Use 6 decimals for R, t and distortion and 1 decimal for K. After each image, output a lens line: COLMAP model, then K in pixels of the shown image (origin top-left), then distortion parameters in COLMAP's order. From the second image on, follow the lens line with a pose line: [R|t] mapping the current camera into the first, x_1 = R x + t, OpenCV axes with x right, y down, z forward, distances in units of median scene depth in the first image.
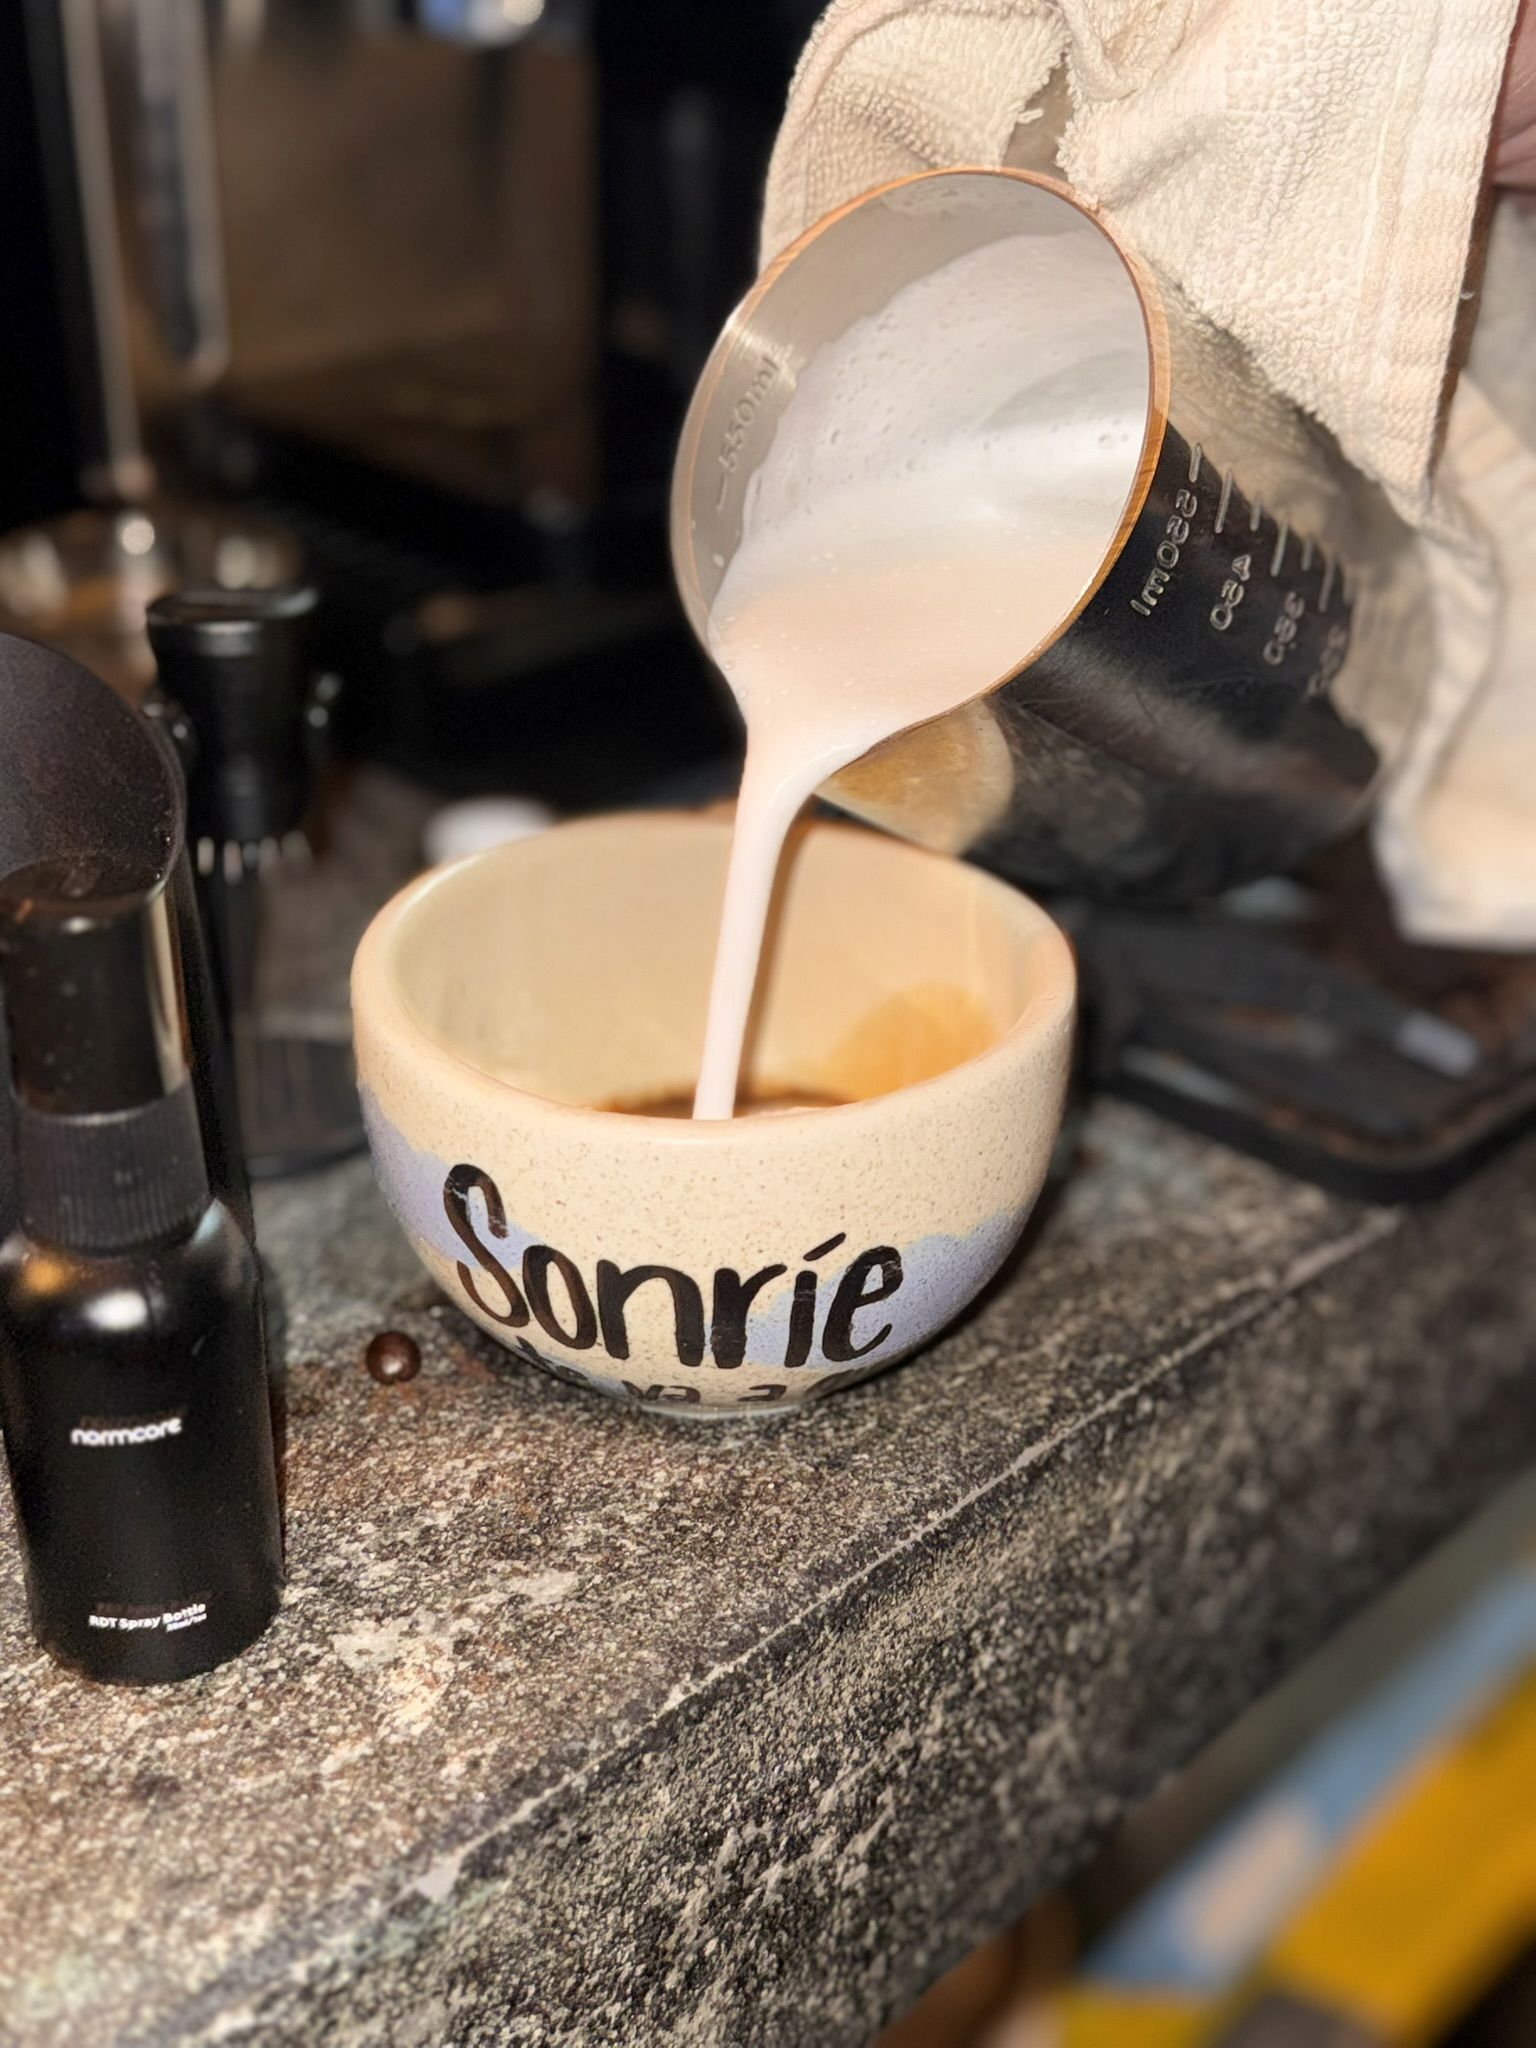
lens RADIAL K [[2348.9, 0, 758.2], [0, 2348.9, 1007.6], [0, 0, 1]] dist [0.029539, 0.000000]
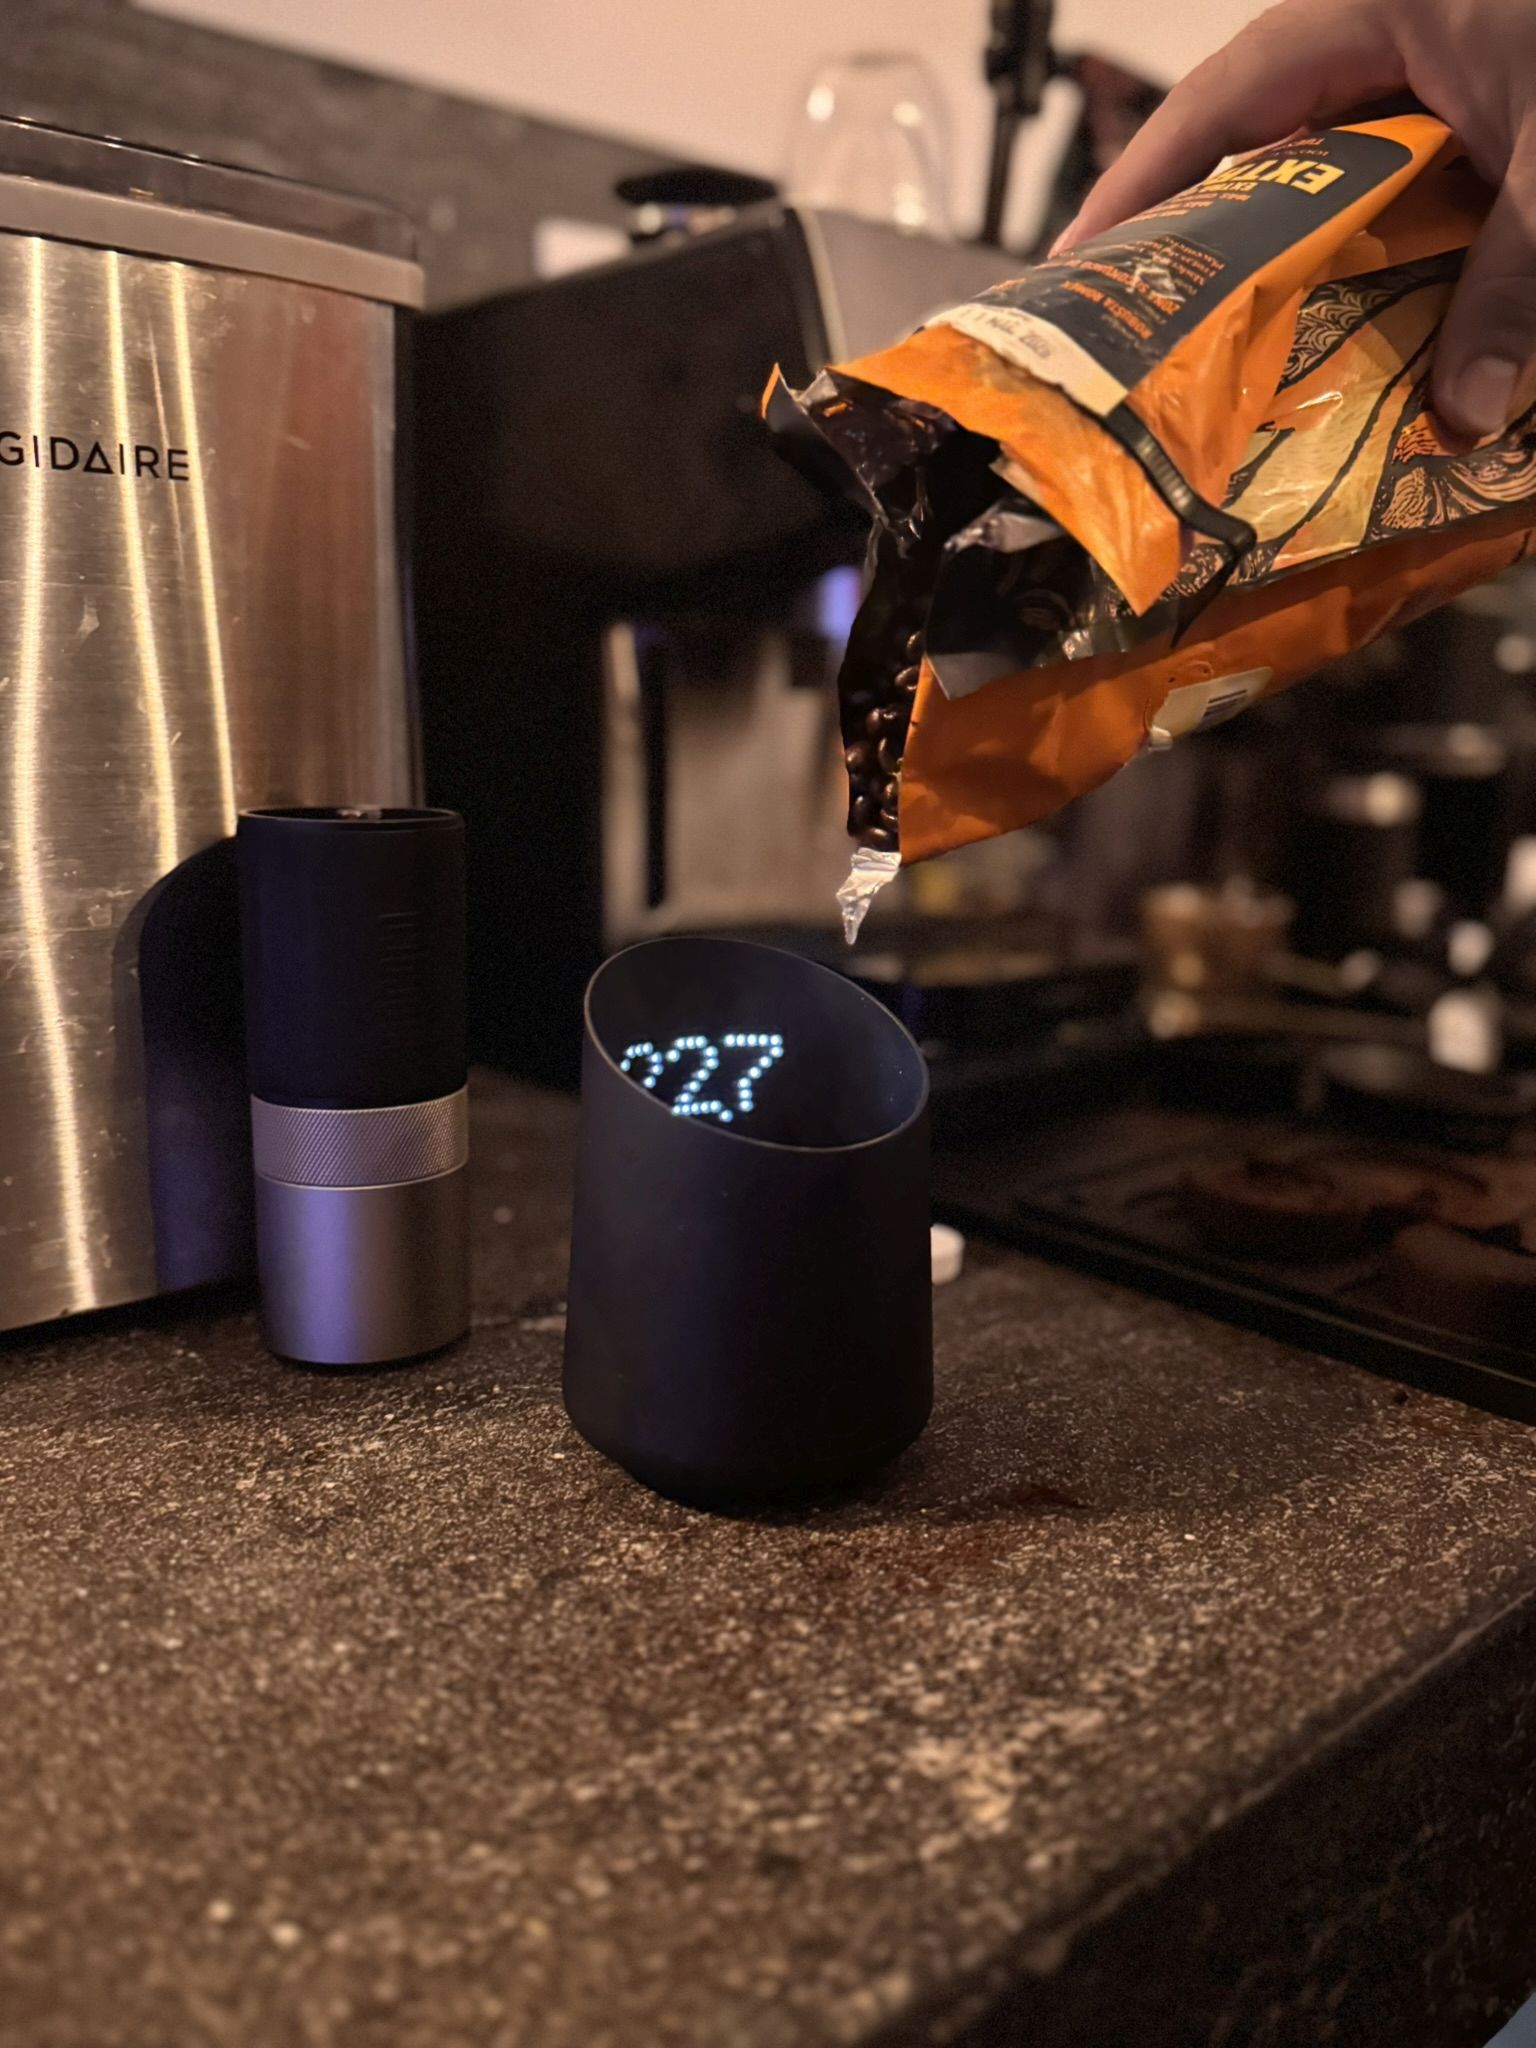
lens RADIAL K [[1682.2, 0, 769.8], [0, 1682.2, 1012.5], [0, 0, 1]] dist [-0.037219, 0.007336]
pose [[0.997228, 0.020348, -0.071571, -0.182129], [-0.039044, 0.961917, -0.270539, 0.135911], [0.063340, 0.272583, 0.960045, 0.115173]]
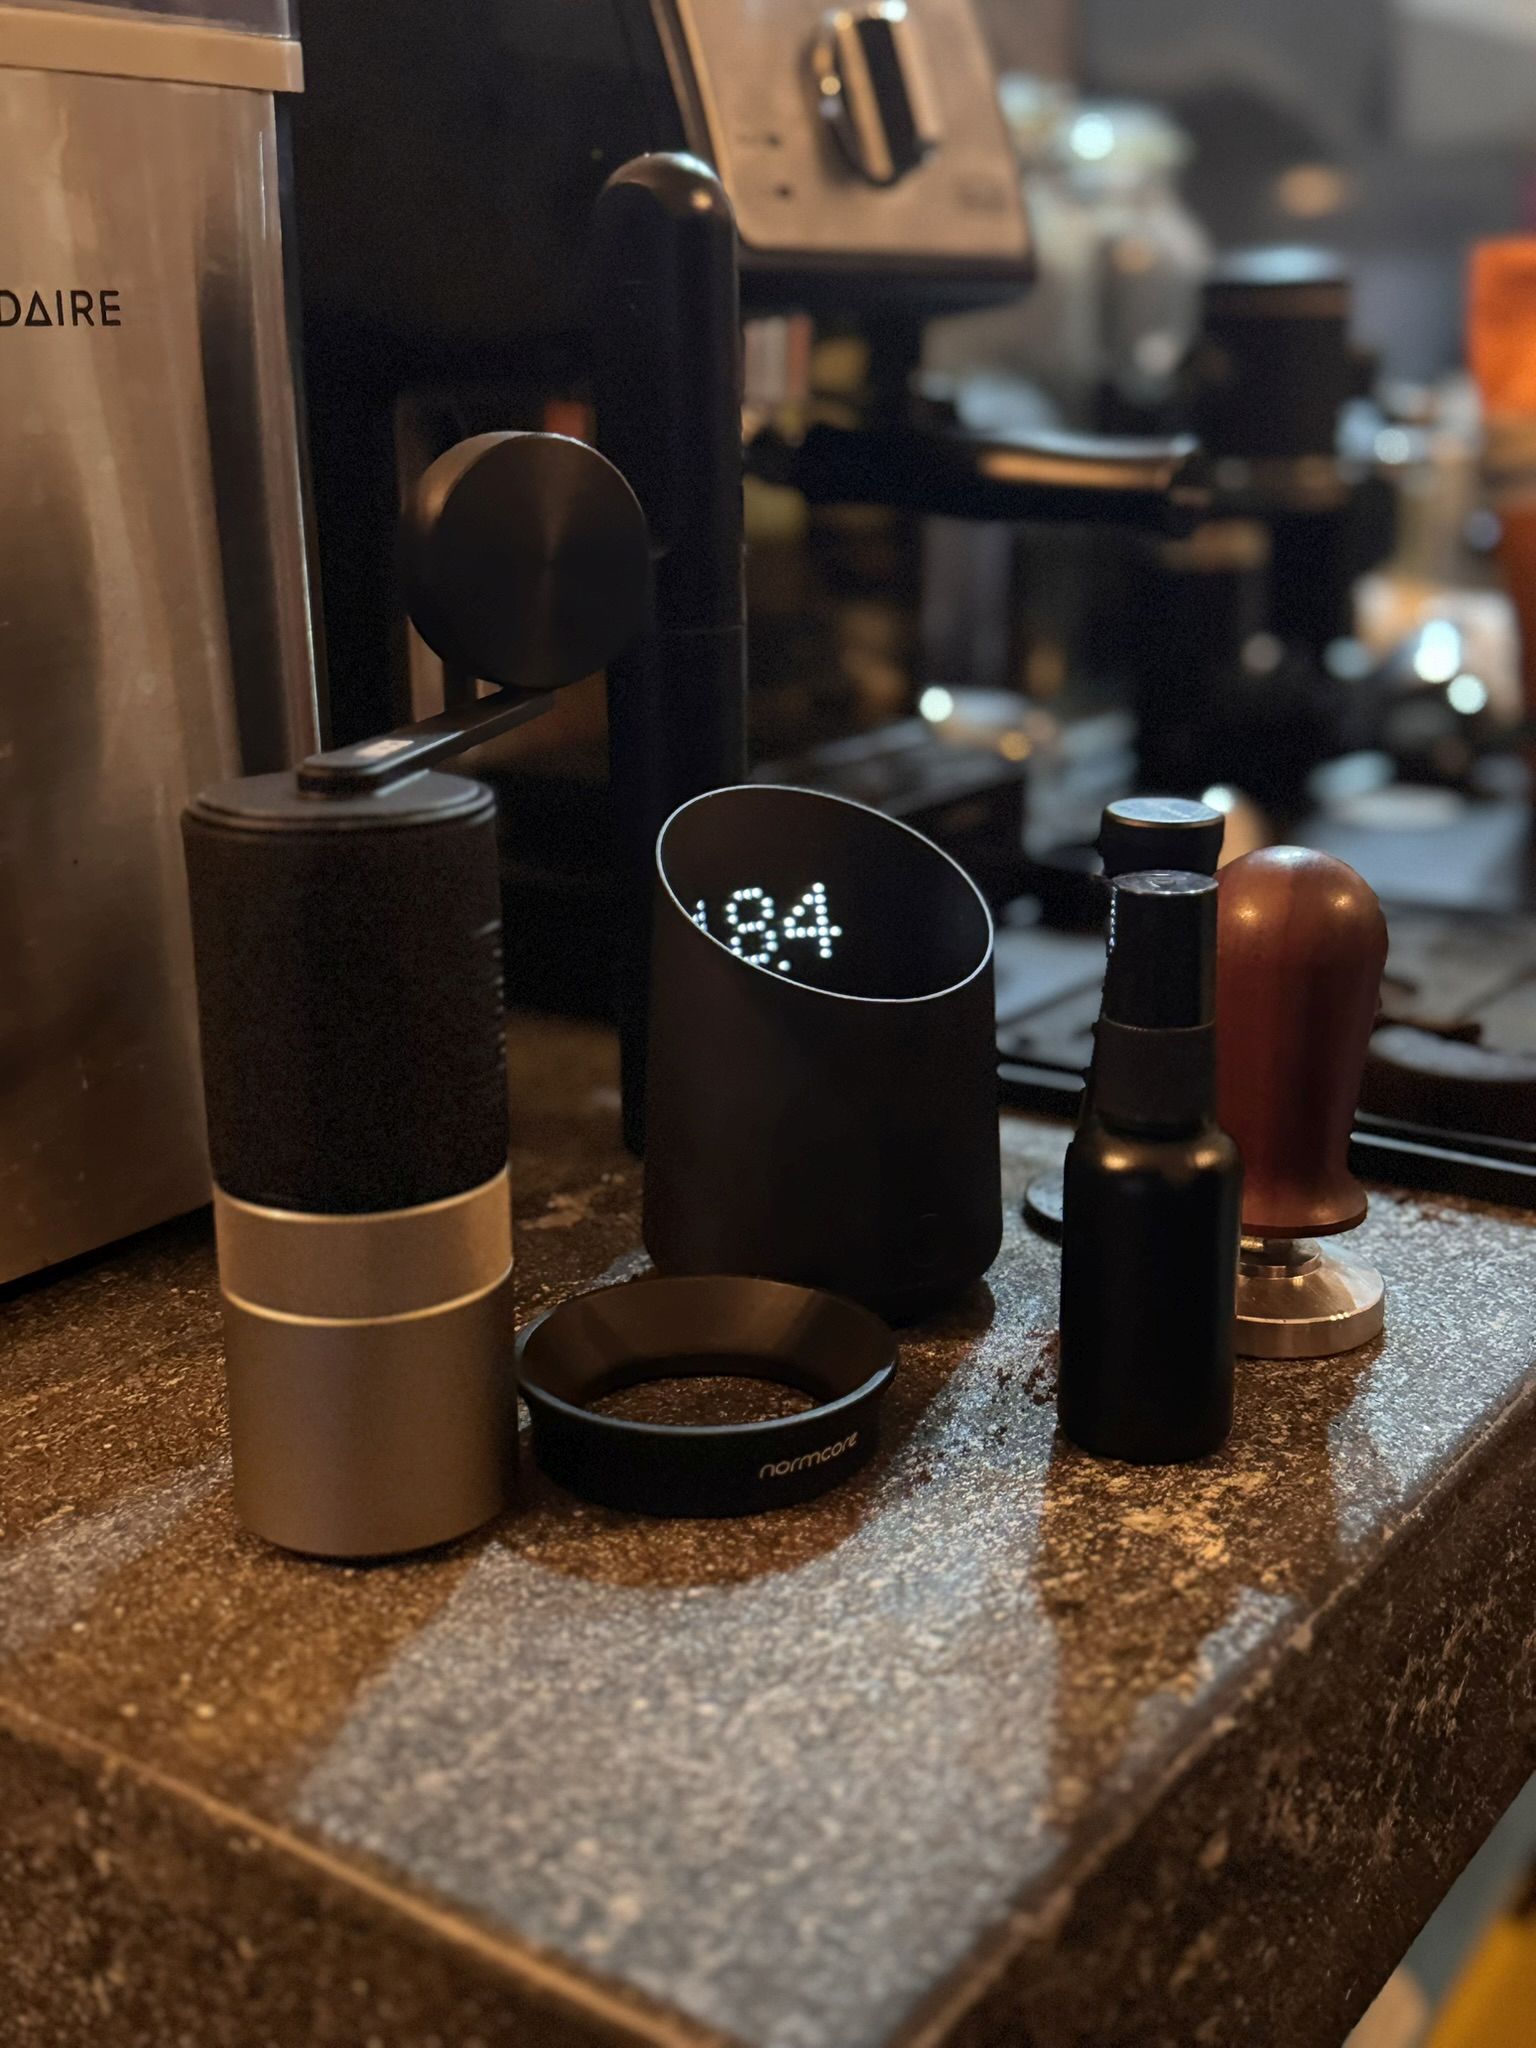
lens RADIAL K [[2348.7, 0, 775.2], [0, 2348.7, 1029.5], [0, 0, 1]] dist [0.048741, 0.000000]
pose [[0.987723, -0.063679, 0.142651, -0.505287], [0.087999, 0.981287, -0.171266, 0.194151], [-0.129075, 0.181716, 0.974843, -0.287321]]
